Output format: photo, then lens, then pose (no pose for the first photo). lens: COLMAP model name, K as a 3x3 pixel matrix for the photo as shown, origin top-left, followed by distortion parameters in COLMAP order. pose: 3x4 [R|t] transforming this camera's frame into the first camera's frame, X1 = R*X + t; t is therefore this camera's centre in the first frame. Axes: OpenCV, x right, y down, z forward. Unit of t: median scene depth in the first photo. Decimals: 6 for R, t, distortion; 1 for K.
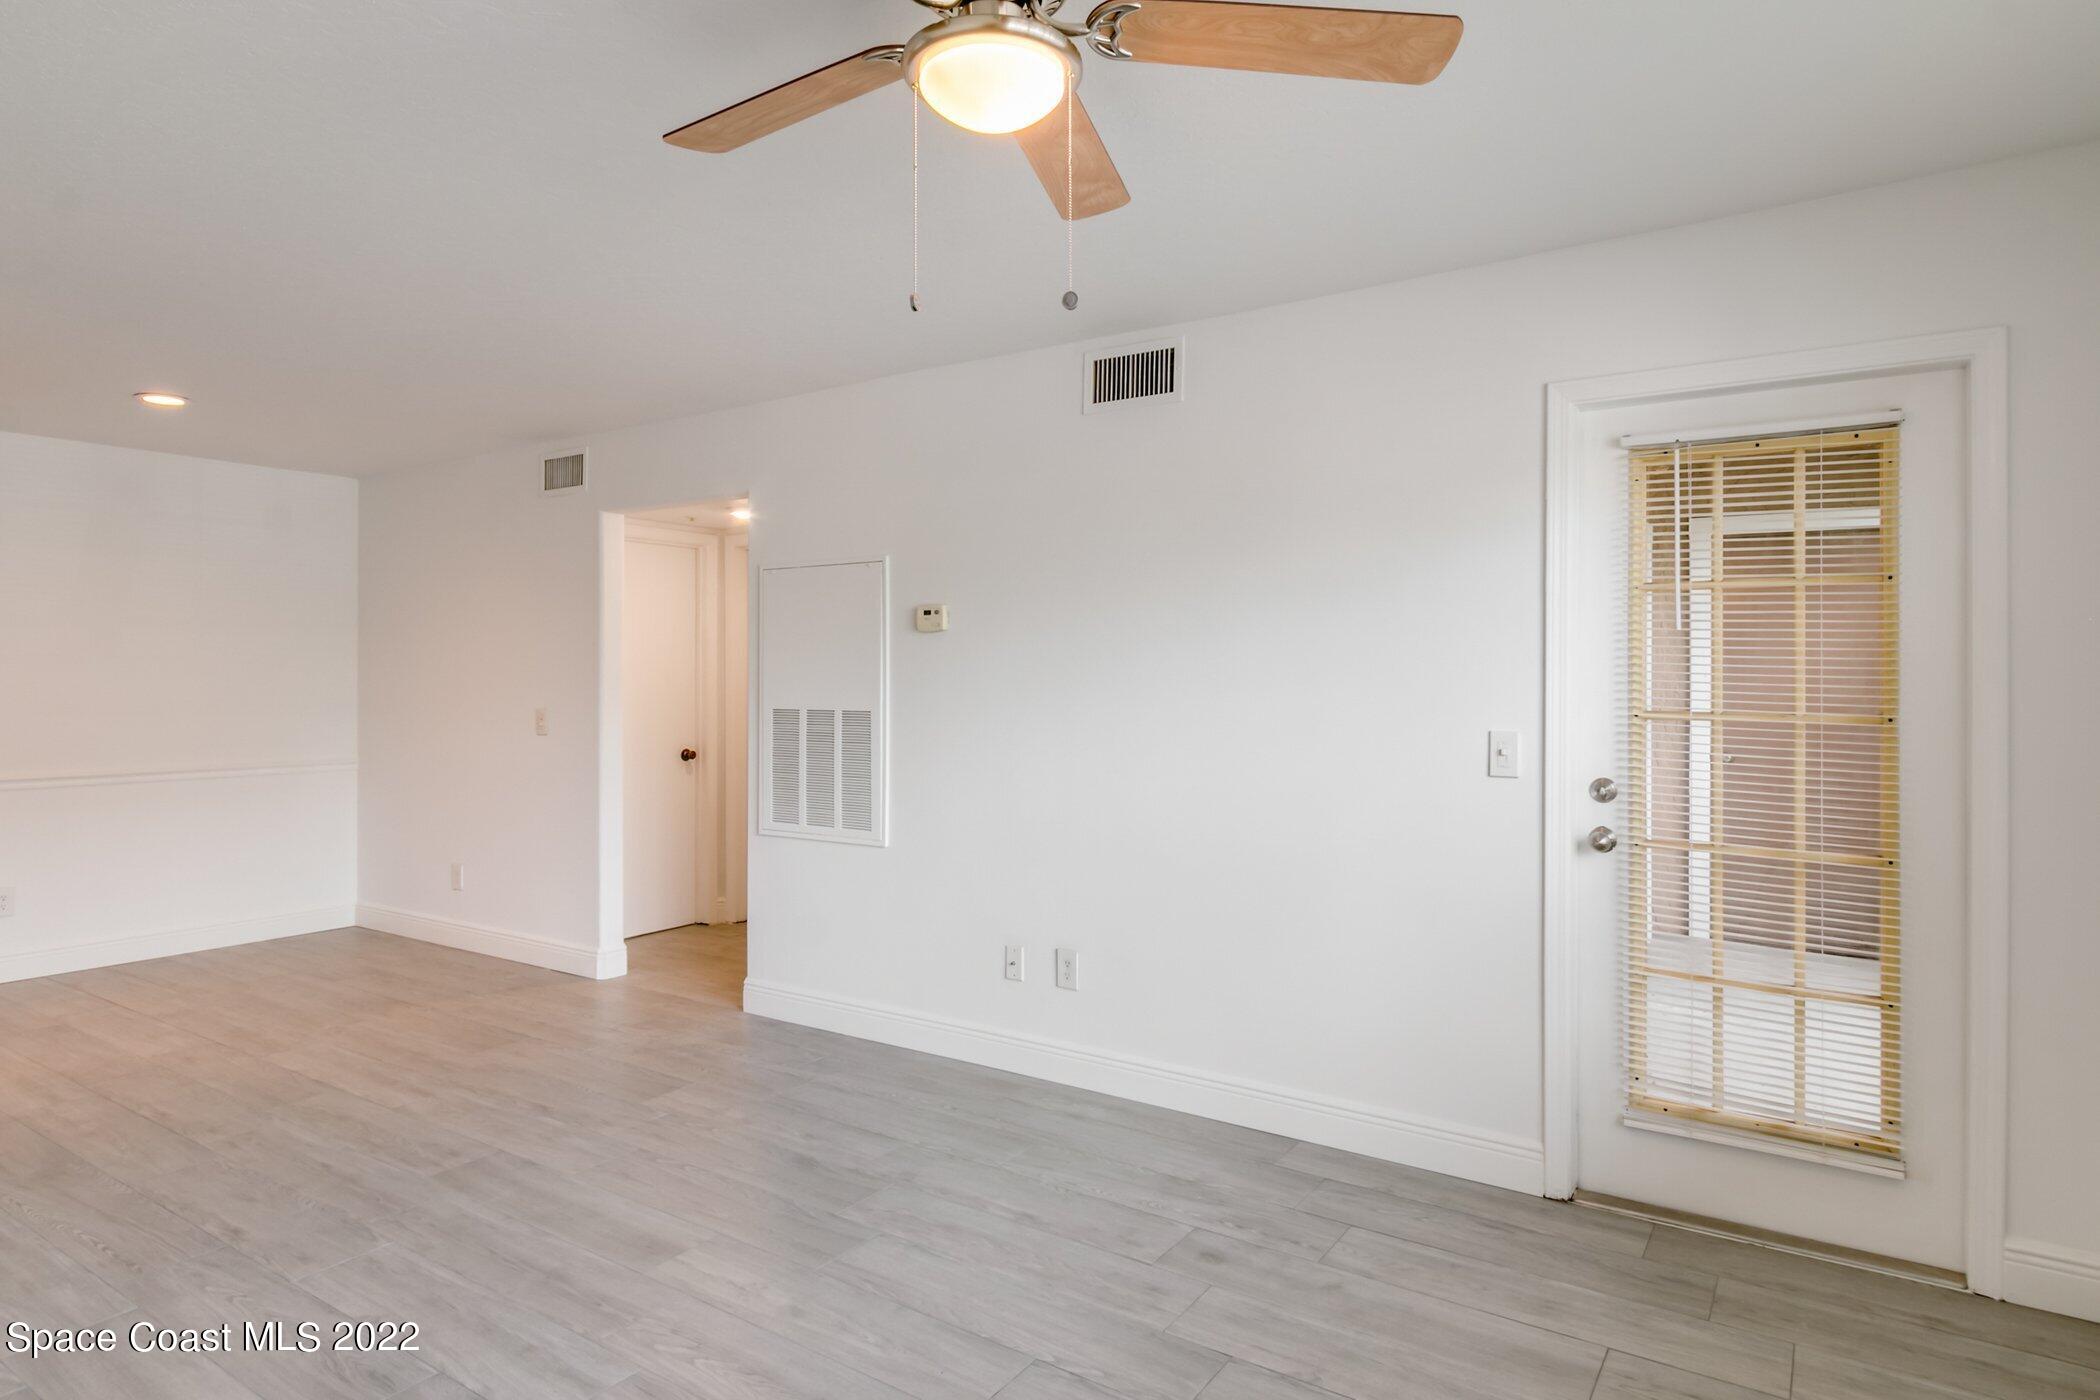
lens RADIAL K [[1164.6, 0, 1037.5], [0, 1164.6, 687.0], [0, 0, 1]] dist [0.005210, -0.000846]
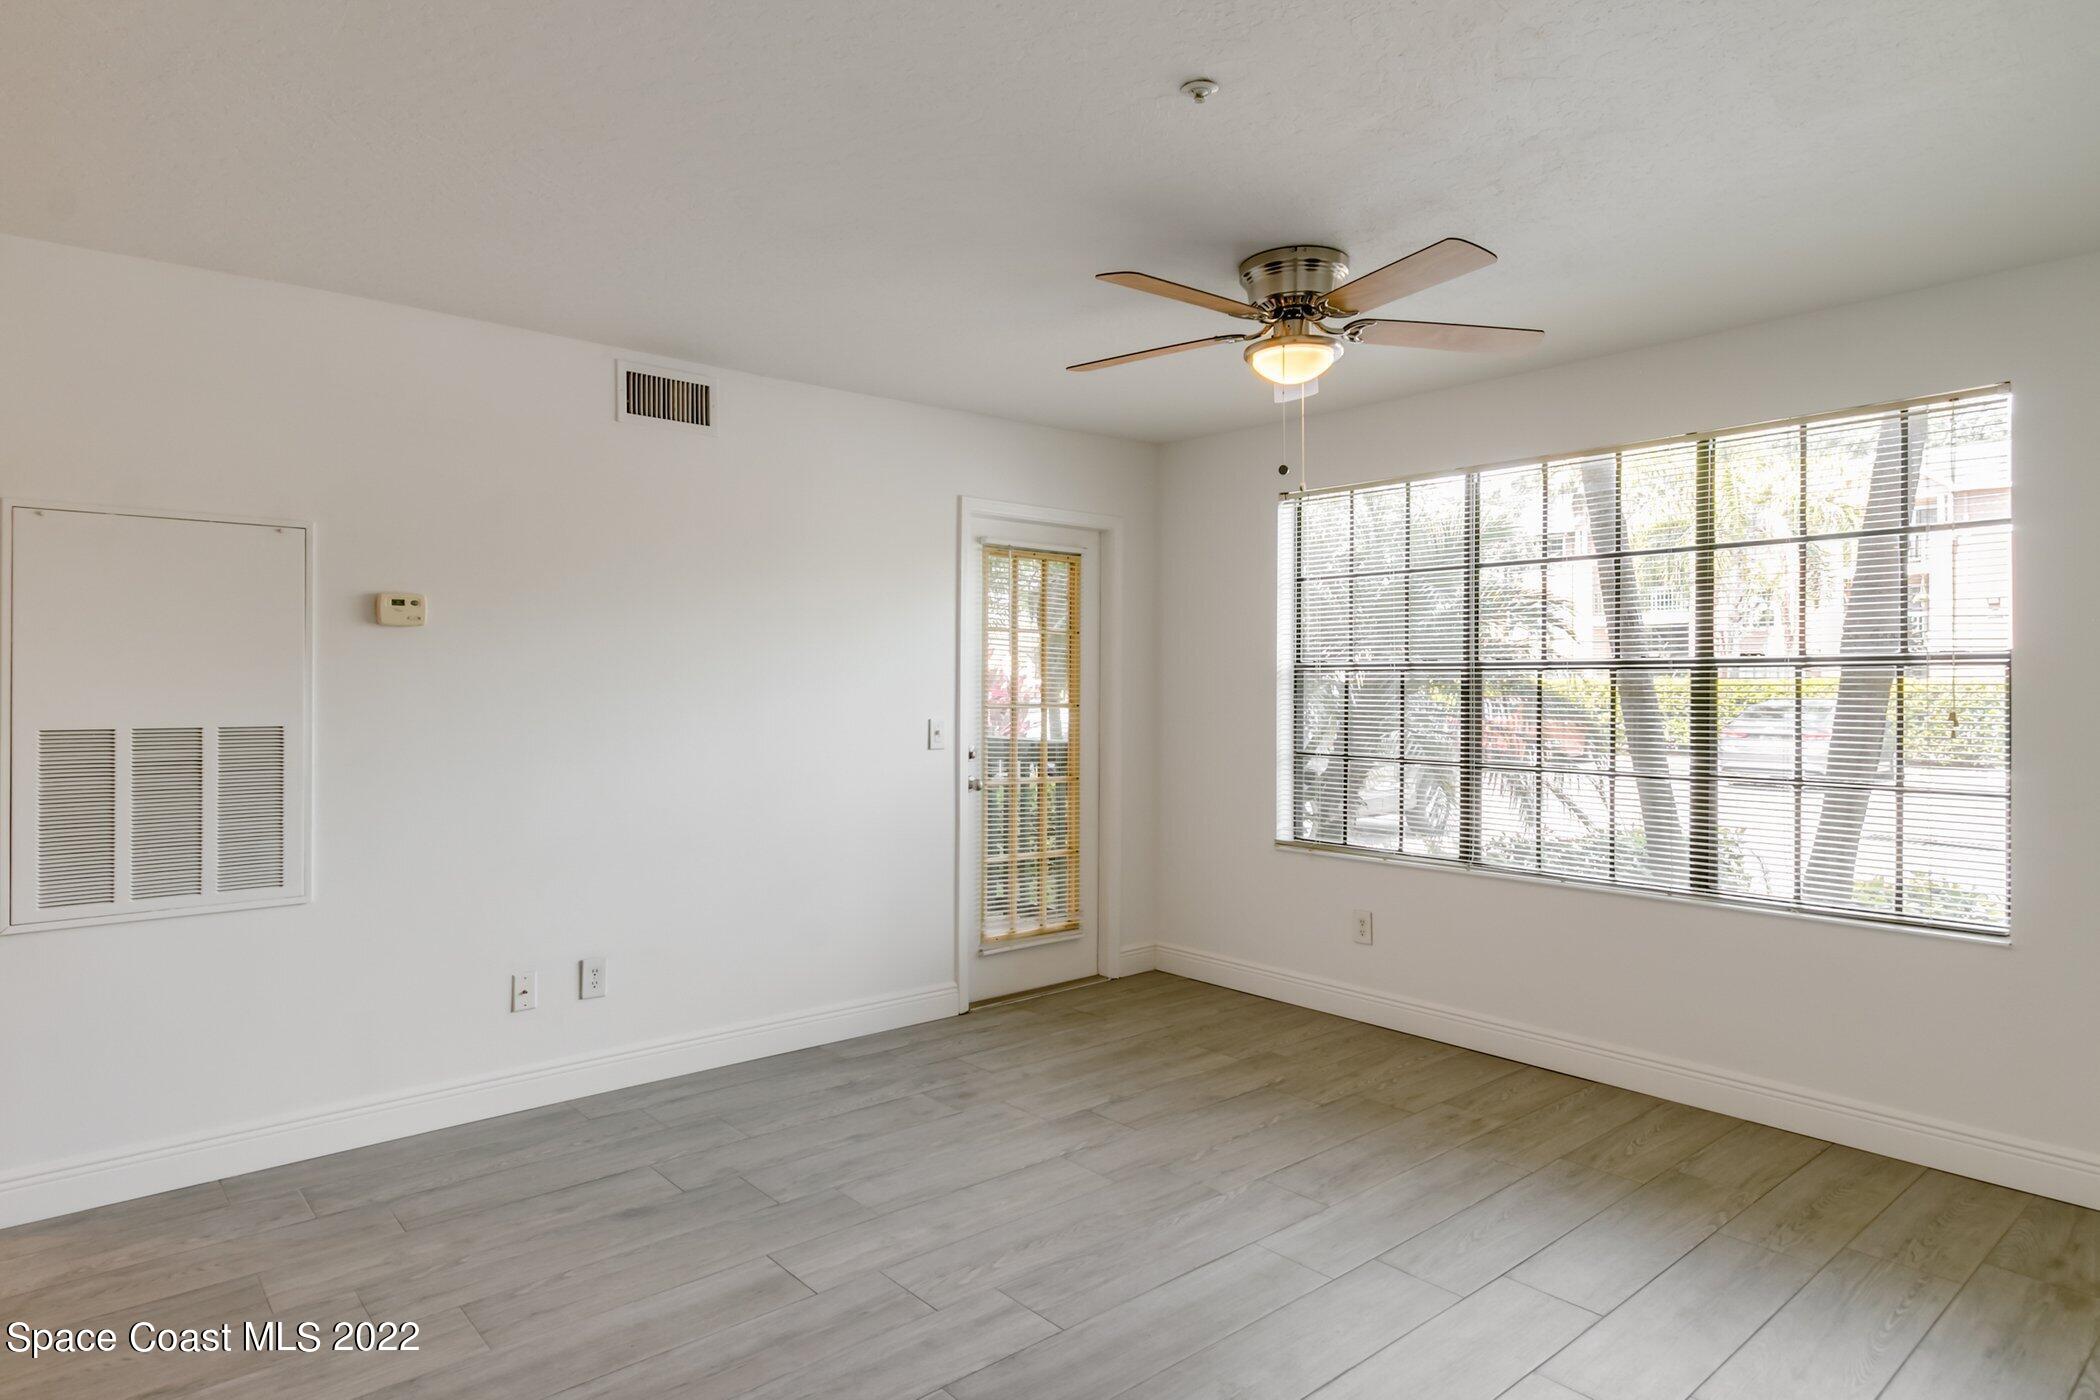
lens RADIAL K [[1172.3, 0, 1015.4], [0, 1172.3, 693.1], [0, 0, 1]] dist [0.002727, 0.000482]
pose [[0.285103, -0.008074, 0.958463, -0.977570], [0.004004, 0.999966, 0.007233, -0.005262], [-0.958488, 0.001776, 0.285126, 0.444765]]
